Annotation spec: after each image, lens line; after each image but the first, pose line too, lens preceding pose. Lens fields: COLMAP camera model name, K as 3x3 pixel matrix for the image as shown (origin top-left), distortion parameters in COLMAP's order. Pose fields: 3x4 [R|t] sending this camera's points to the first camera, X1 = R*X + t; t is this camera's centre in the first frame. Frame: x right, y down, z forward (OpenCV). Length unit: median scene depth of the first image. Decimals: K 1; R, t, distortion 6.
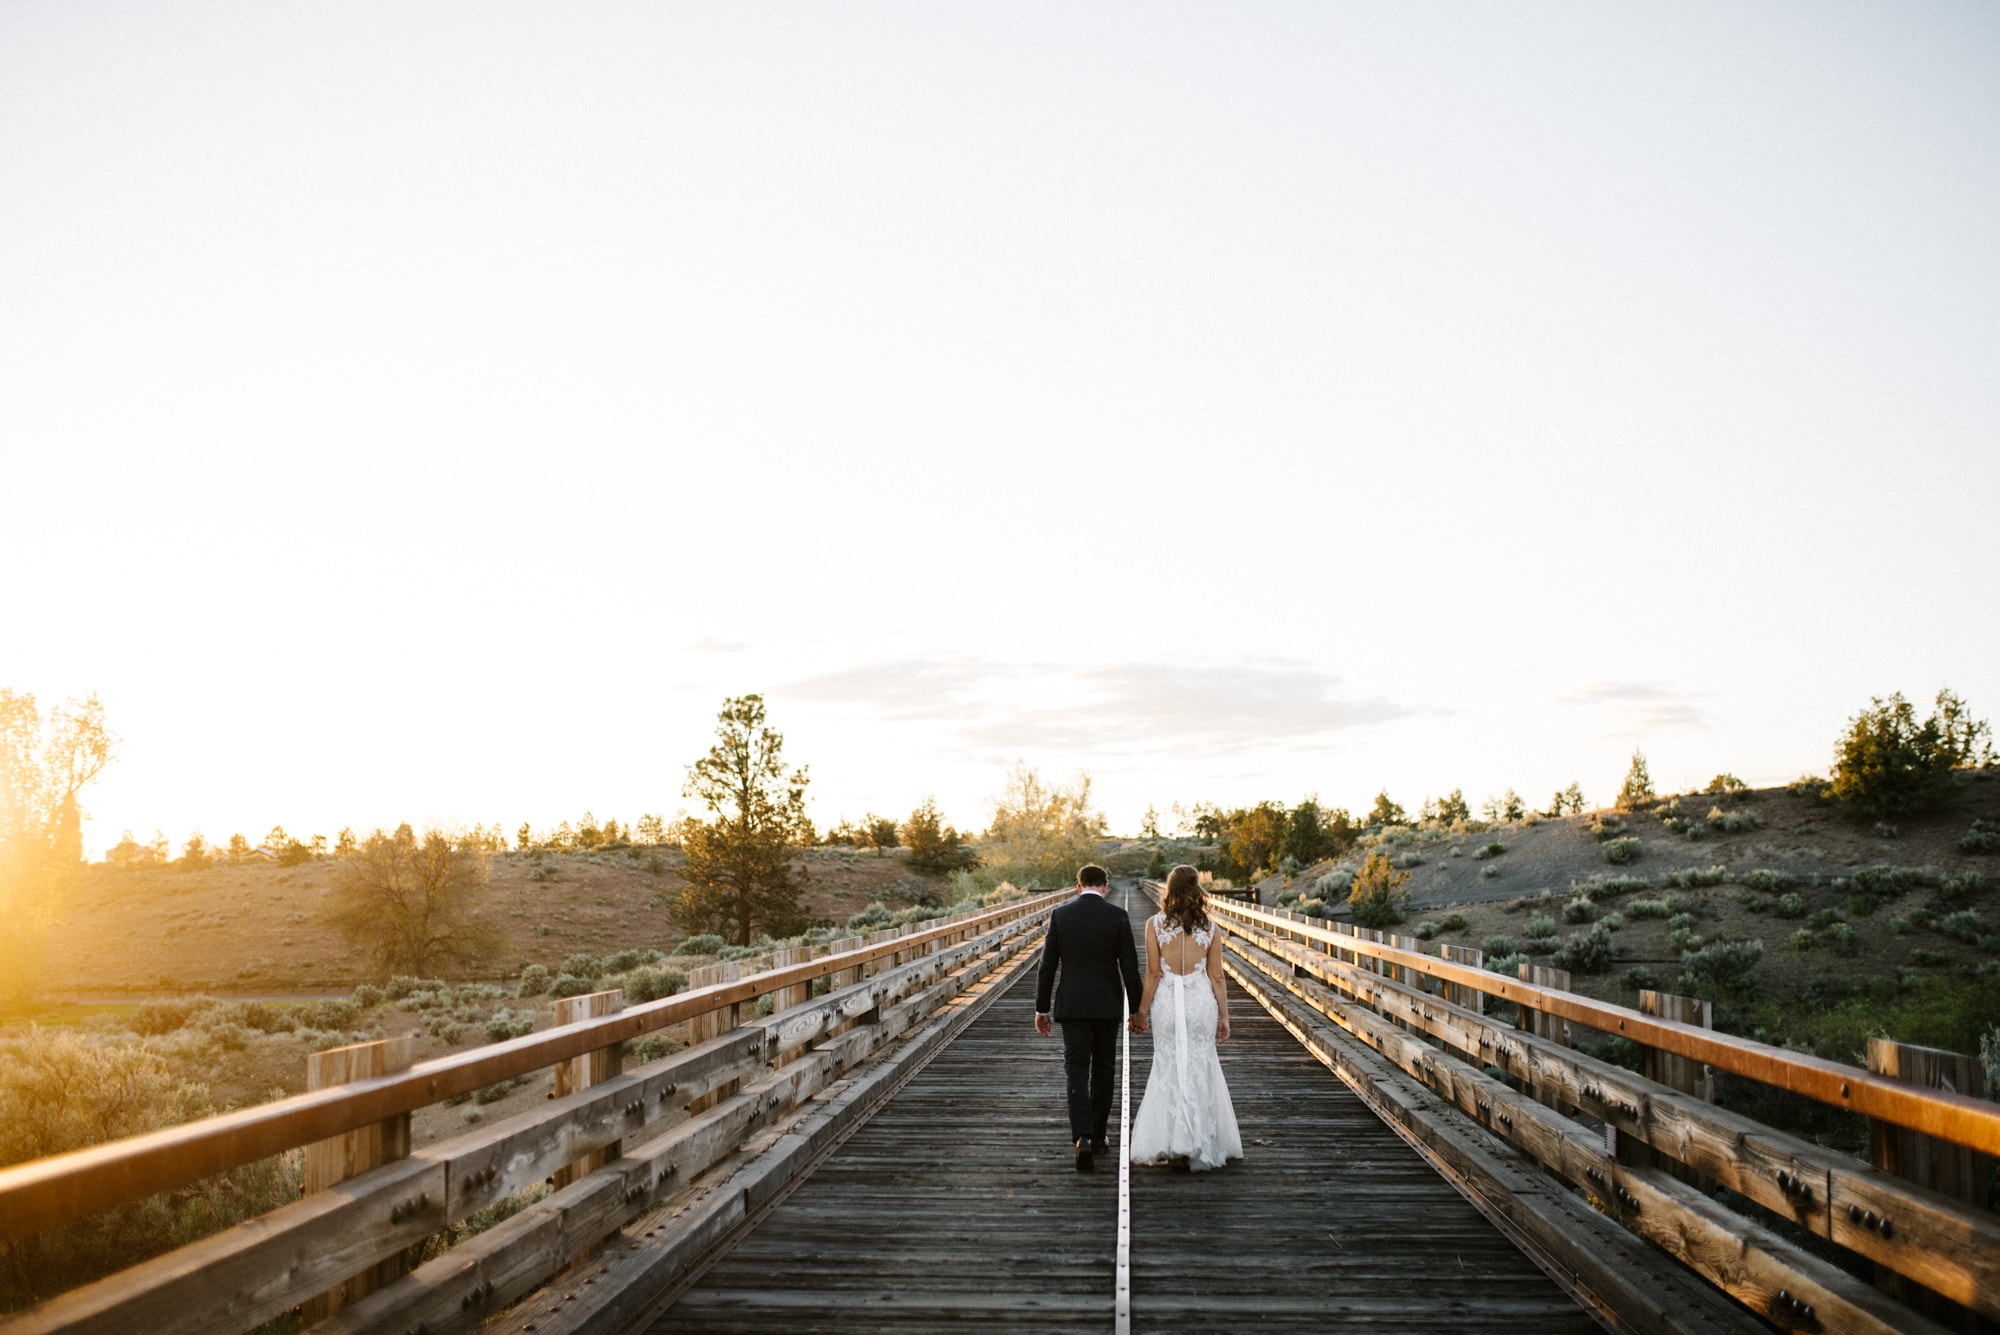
lens RADIAL K [[1893.2, 0, 996.0], [0, 1893.2, 646.5], [0, 0, 1]] dist [-0.076021, 0.128378]
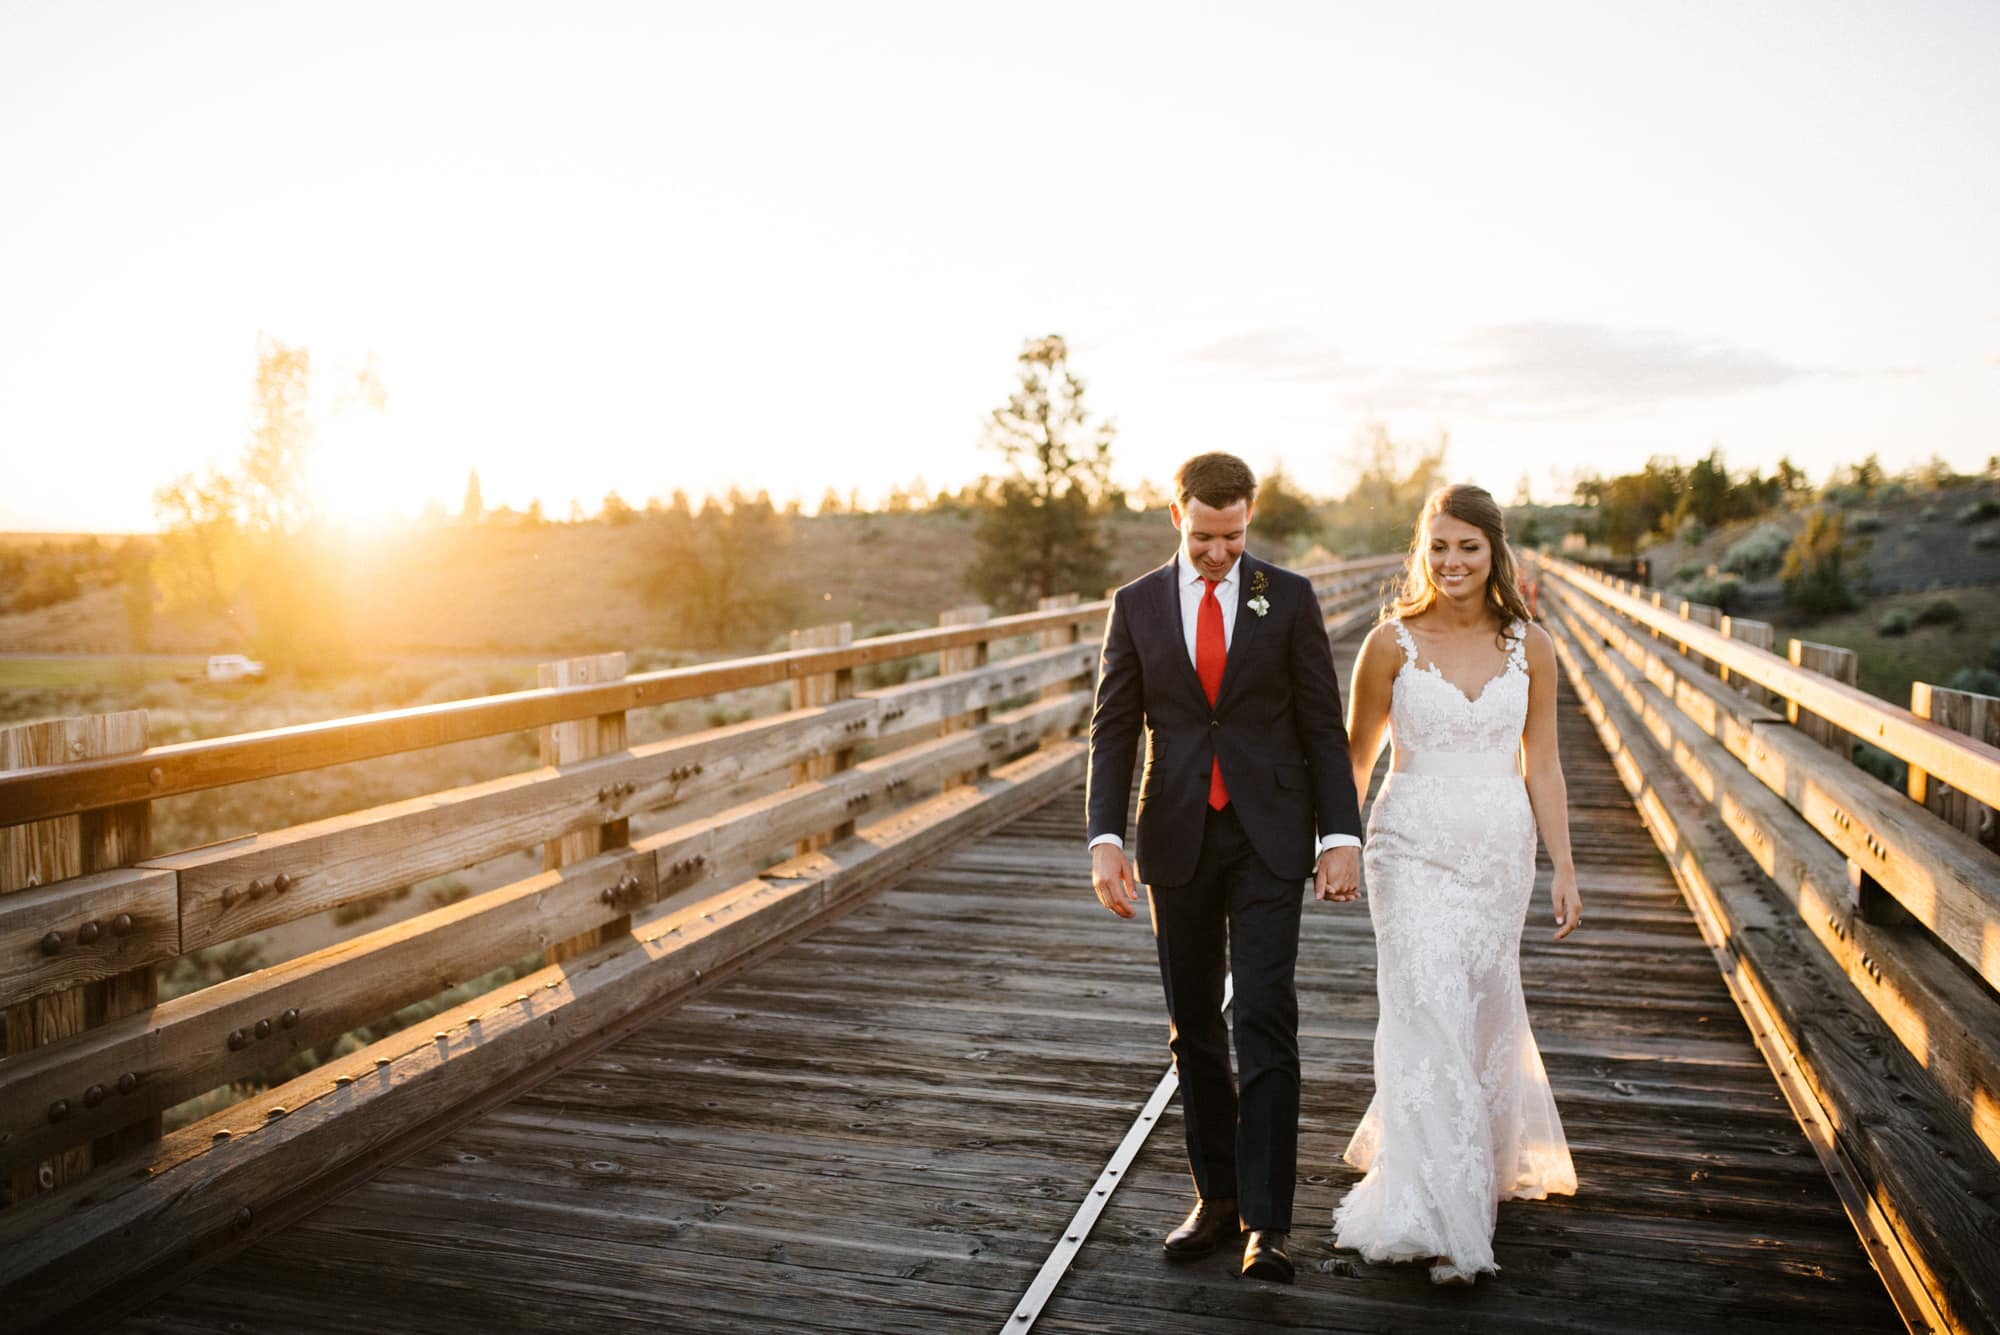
lens RADIAL K [[1893.2, 0, 996.0], [0, 1893.2, 646.5], [0, 0, 1]] dist [-0.076021, 0.128378]
pose [[0.981534, 0.017838, -0.190455, 0.024040], [0.015975, 0.984521, 0.174539, 0.024471], [0.190620, -0.174358, 0.966055, 0.194989]]
